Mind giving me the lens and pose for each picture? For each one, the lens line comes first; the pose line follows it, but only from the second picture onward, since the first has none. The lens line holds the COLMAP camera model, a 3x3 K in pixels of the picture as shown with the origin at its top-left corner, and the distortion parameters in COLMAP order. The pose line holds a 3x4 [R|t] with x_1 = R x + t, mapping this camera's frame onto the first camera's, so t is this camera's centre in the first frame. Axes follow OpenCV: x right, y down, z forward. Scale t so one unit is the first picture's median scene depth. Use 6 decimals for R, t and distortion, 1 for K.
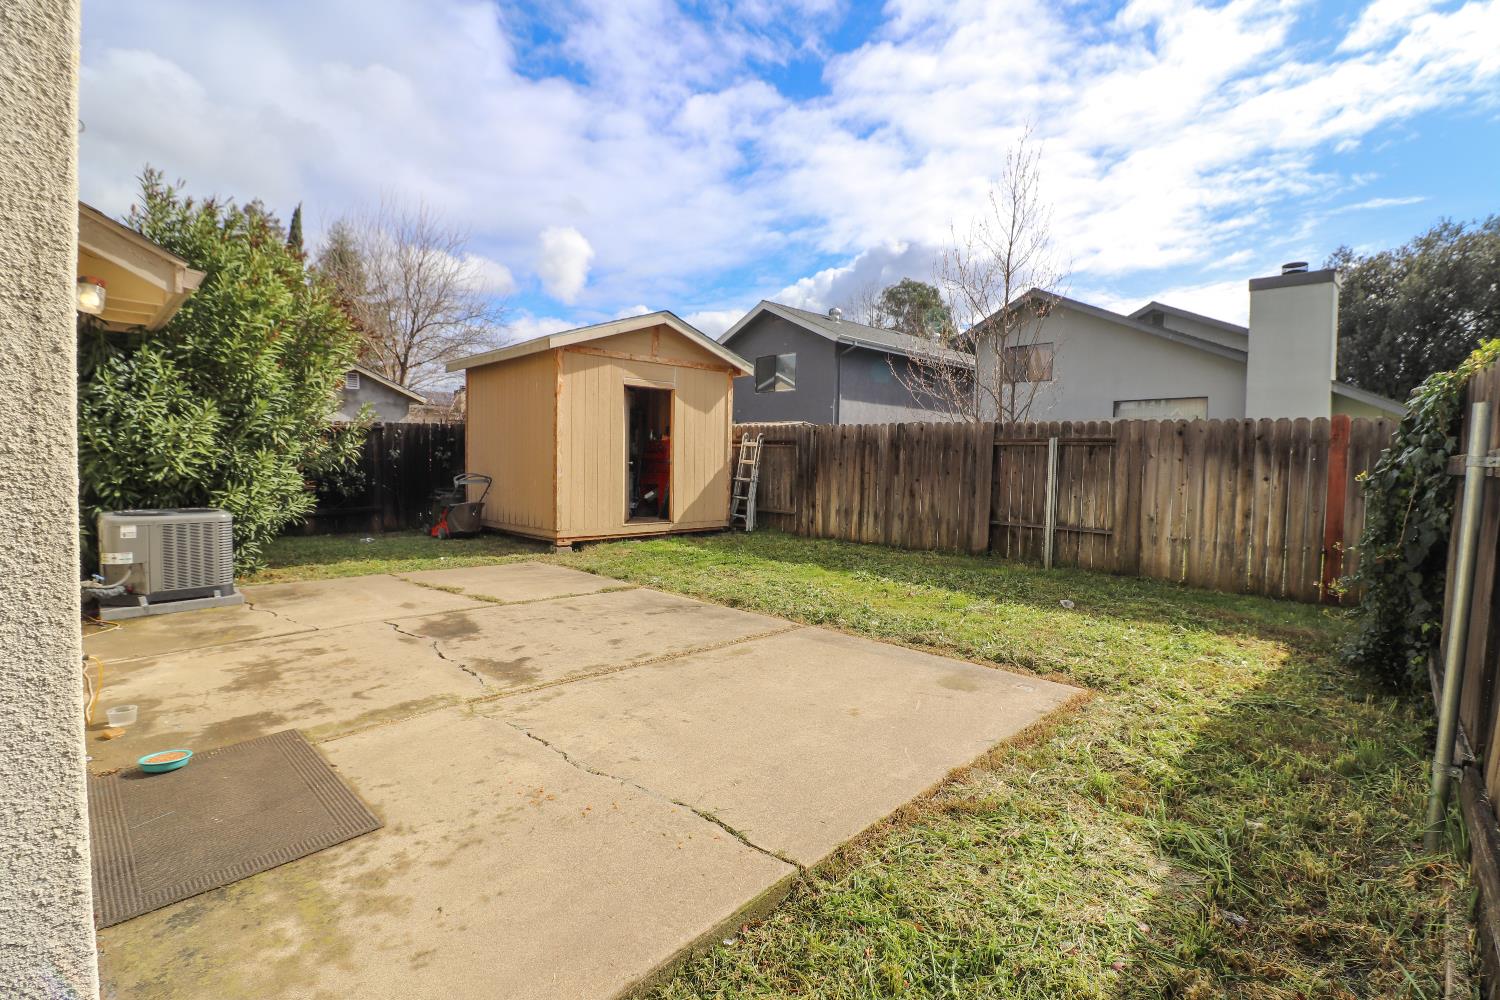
lens RADIAL K [[684.5, 0, 757.4], [0, 684.5, 485.9], [0, 0, 1]] dist [-0.000487, -0.000300]
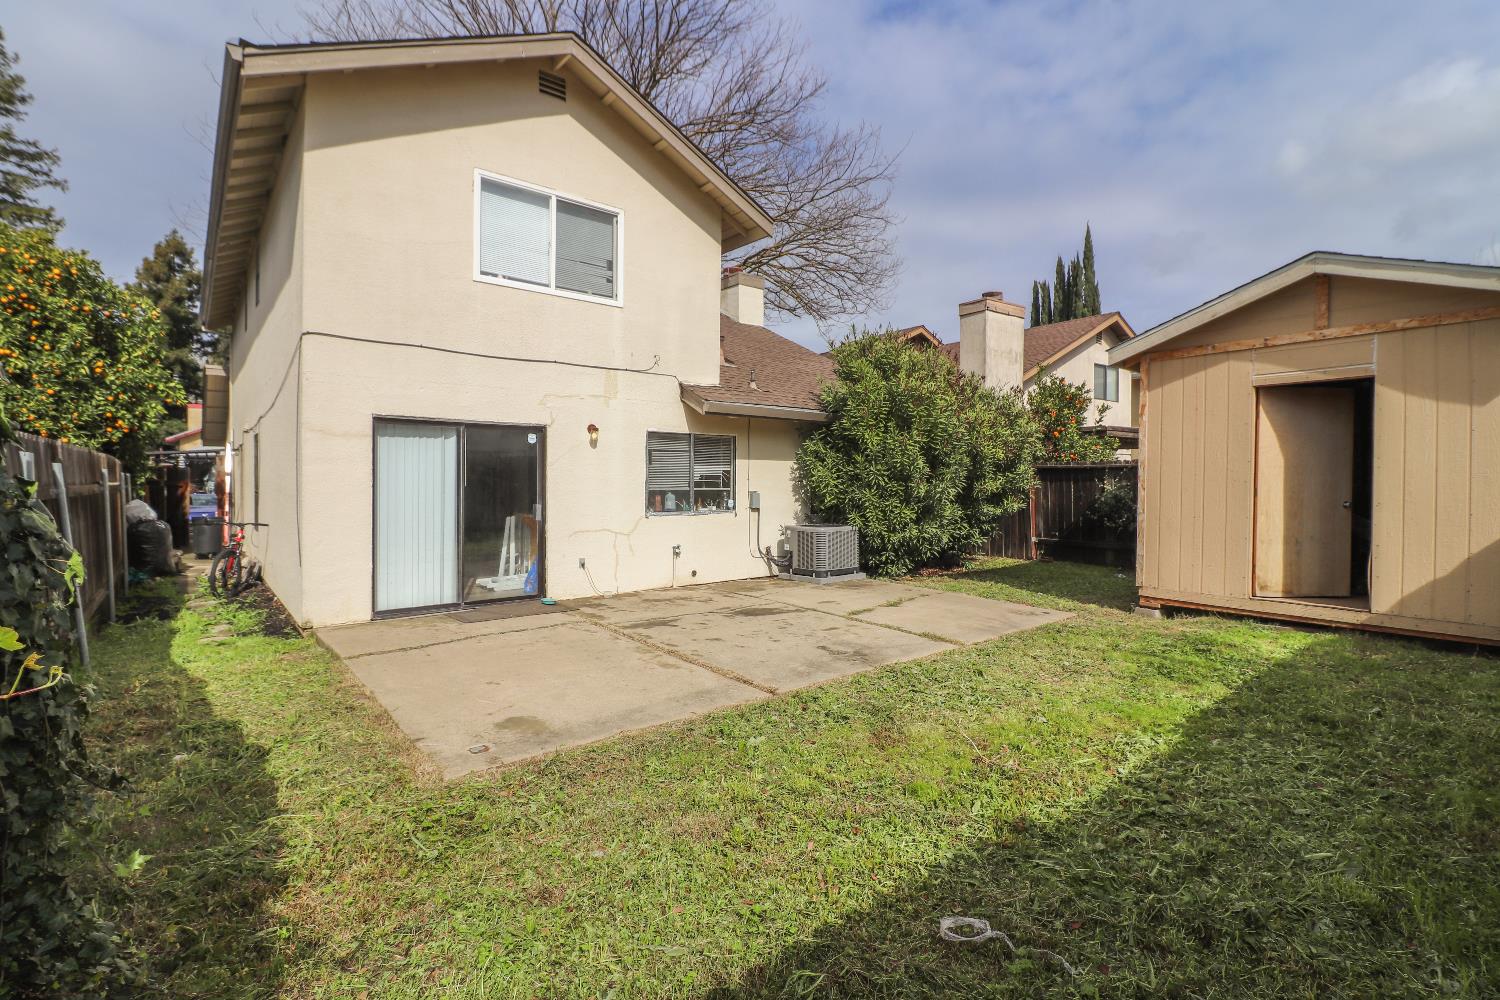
lens RADIAL K [[684.5, 0, 757.4], [0, 684.5, 485.9], [0, 0, 1]] dist [-0.000487, -0.000300]
pose [[-0.102034, -0.009297, -0.994737, 0.528532], [-0.041681, 0.999118, -0.005063, -0.027995], [0.993907, 0.040945, -0.102332, 0.602647]]
